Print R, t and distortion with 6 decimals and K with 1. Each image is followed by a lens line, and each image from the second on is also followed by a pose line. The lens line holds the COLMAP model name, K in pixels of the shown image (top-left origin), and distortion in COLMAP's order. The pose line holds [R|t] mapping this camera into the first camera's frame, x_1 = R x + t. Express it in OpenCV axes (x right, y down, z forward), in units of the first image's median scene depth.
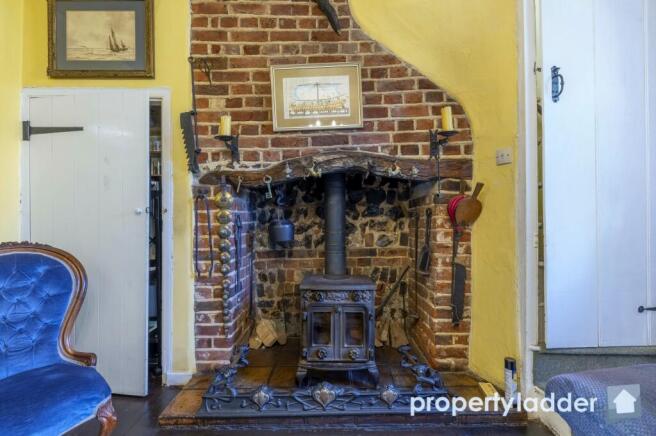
lens RADIAL K [[303.4, 0, 330.4], [0, 303.4, 219.3], [0, 0, 1]] dist [0.012124, -0.001565]
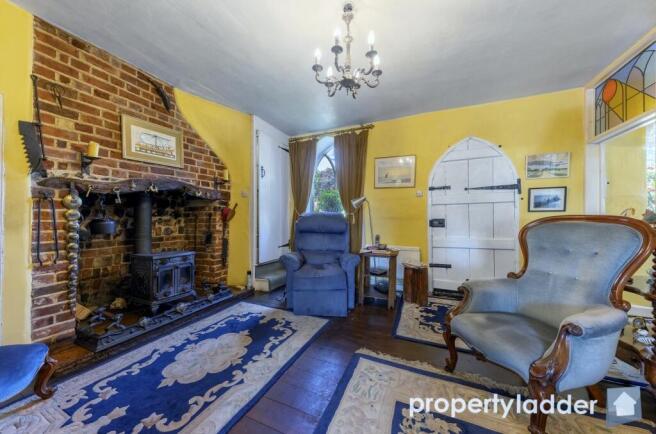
lens RADIAL K [[226.5, 0, 328.0], [0, 226.5, 218.6], [0, 0, 1]] dist [0.000953, -0.000604]
pose [[0.405183, 0.007086, 0.914208, -0.781887], [-0.005082, 0.999972, -0.005499, 0.006280], [-0.914222, -0.002418, 0.405208, -0.356731]]
